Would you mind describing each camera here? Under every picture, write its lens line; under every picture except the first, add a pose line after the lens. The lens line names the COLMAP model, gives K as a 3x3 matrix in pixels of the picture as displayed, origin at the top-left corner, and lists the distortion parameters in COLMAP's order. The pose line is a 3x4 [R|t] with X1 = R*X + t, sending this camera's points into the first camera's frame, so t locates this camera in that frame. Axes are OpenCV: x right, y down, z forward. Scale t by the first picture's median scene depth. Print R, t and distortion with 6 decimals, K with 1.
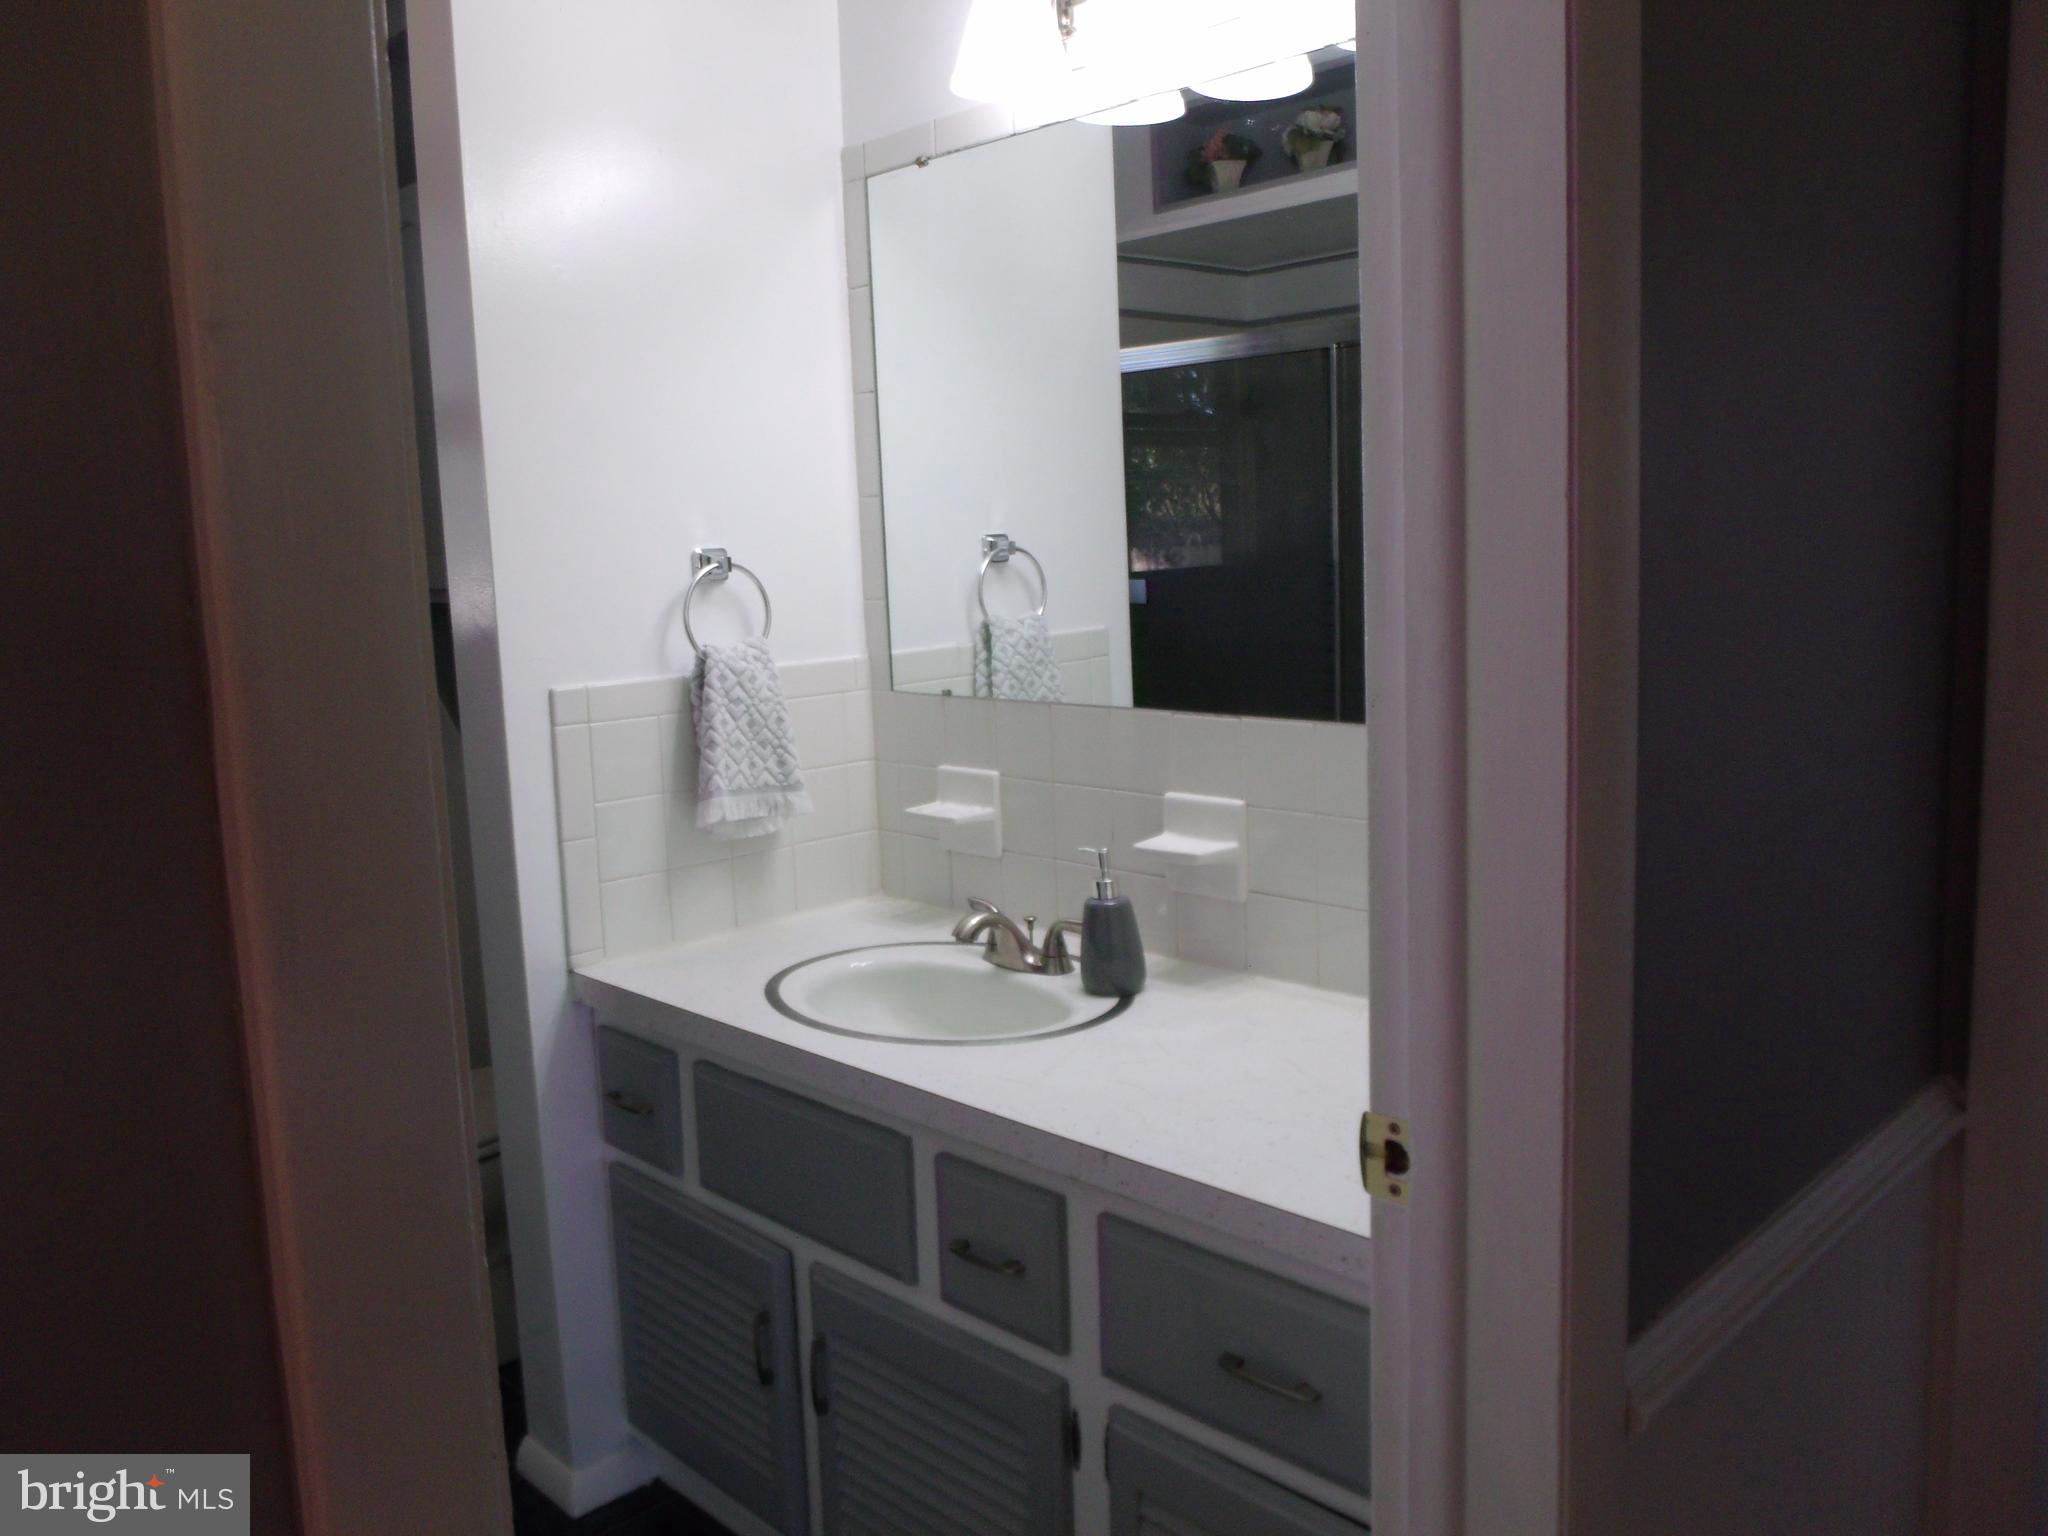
lens RADIAL K [[1718.5, 0, 1001.1], [0, 1718.5, 731.1], [0, 0, 1]] dist [-0.009358, 0.000303]
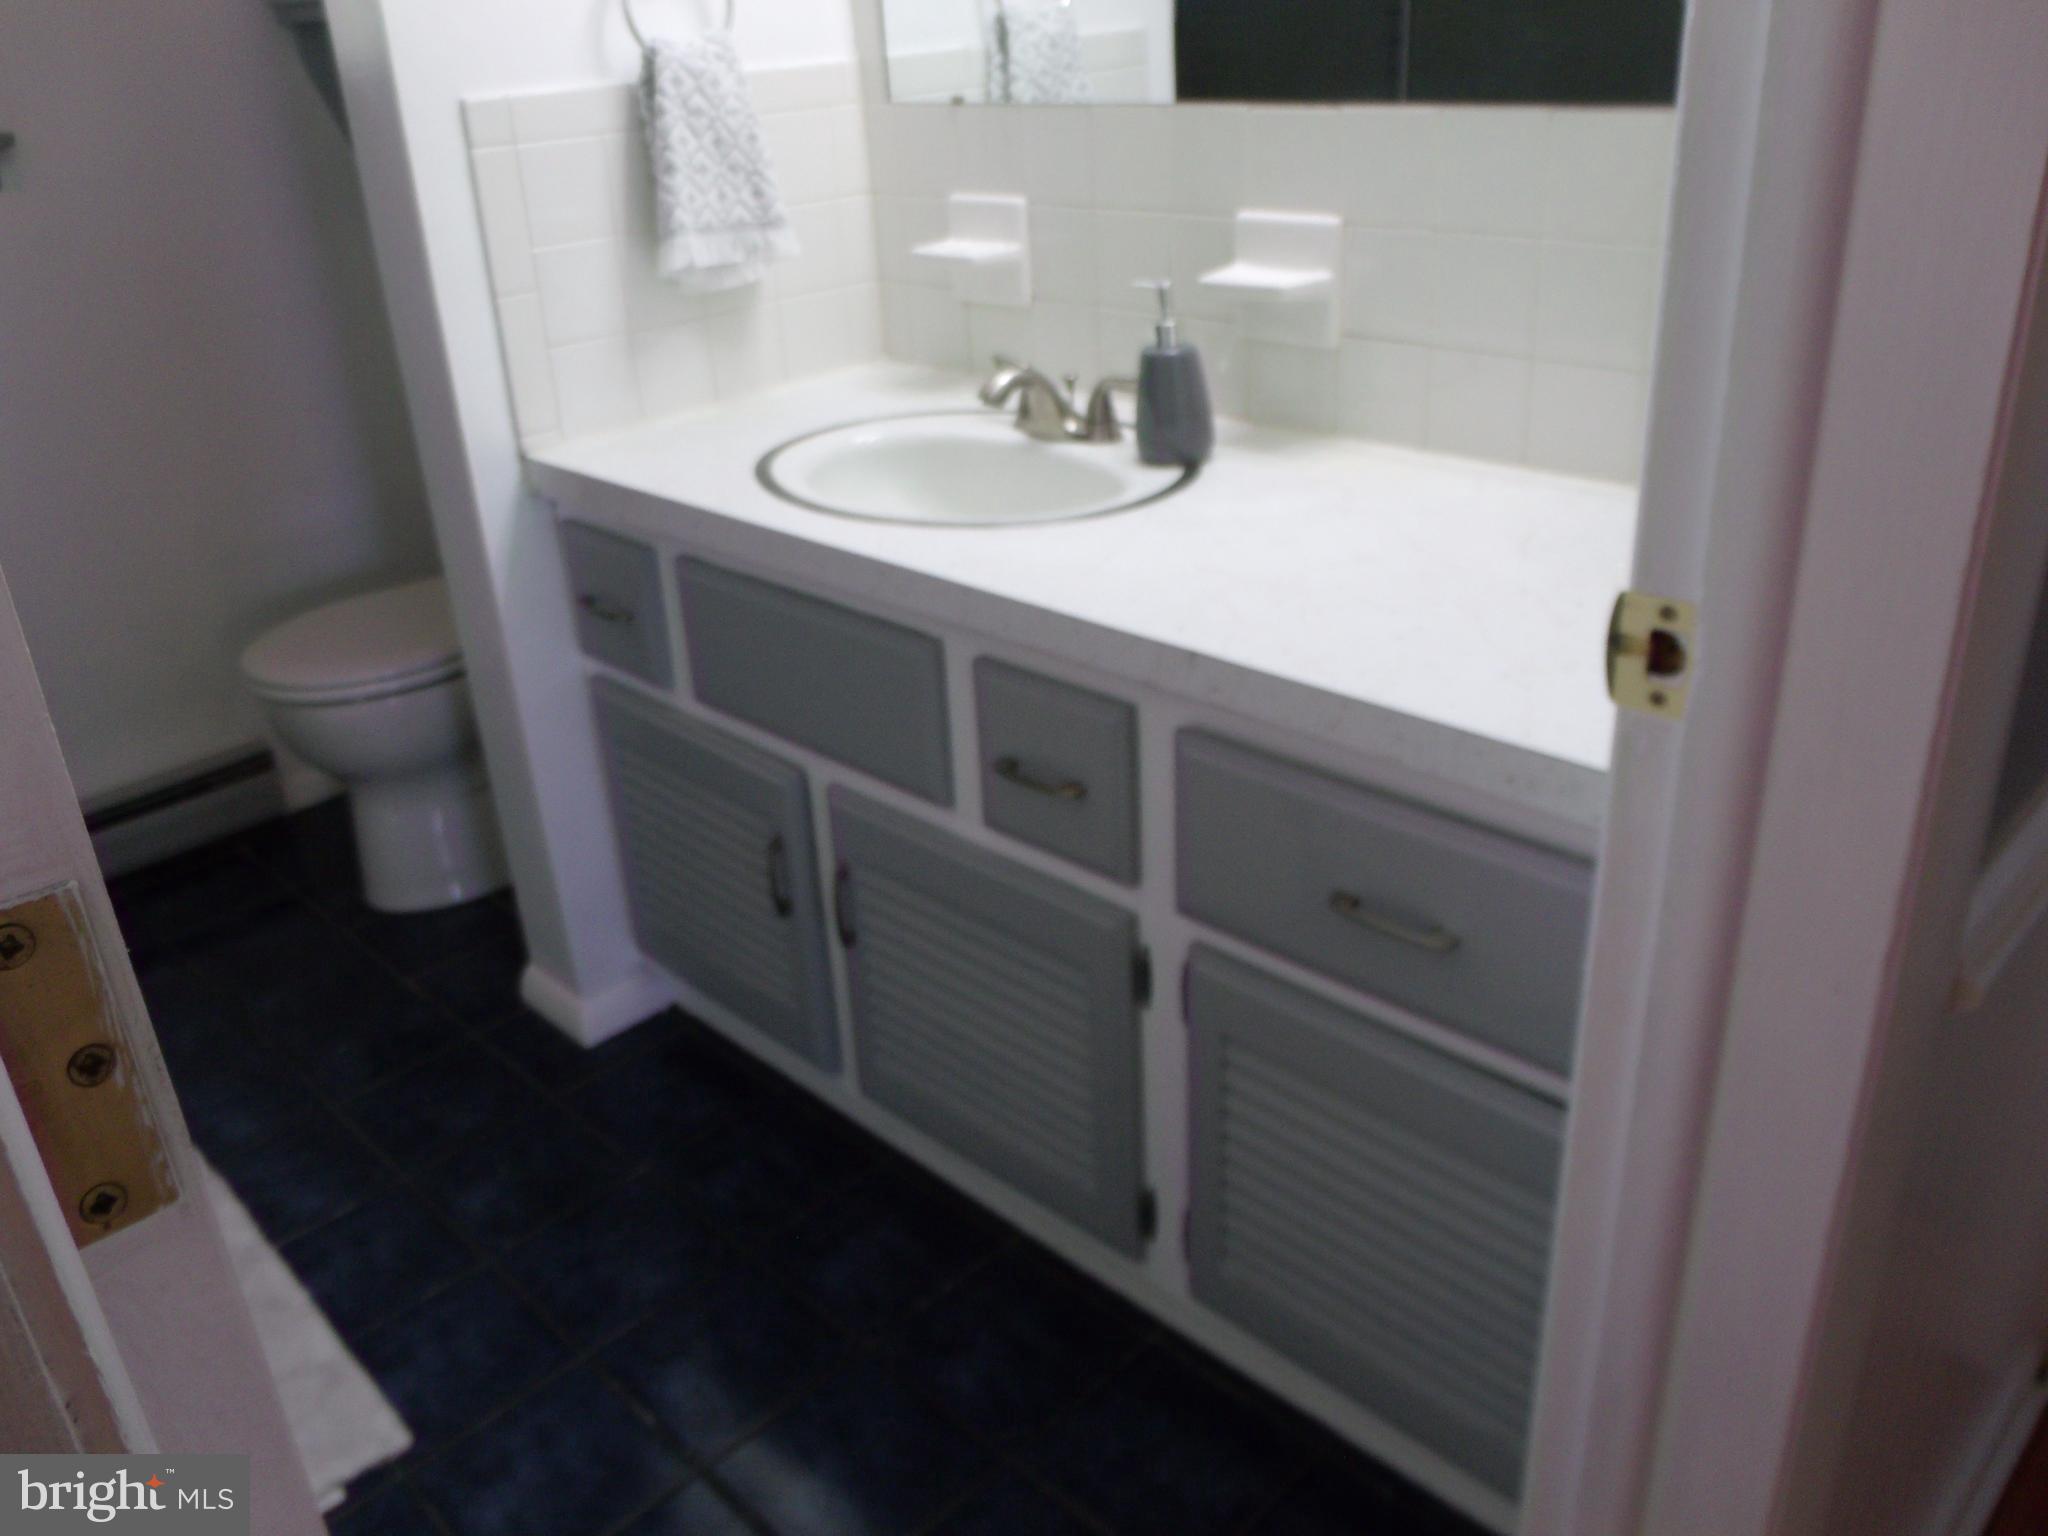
lens RADIAL K [[1607.4, 0, 984.9], [0, 1607.4, 755.6], [0, 0, 1]] dist [-0.043415, -0.009456]
pose [[0.999714, -0.023773, -0.002577, -0.026330], [0.023438, 0.952803, 0.302682, 0.048501], [-0.004741, -0.302656, 0.953088, 0.211426]]
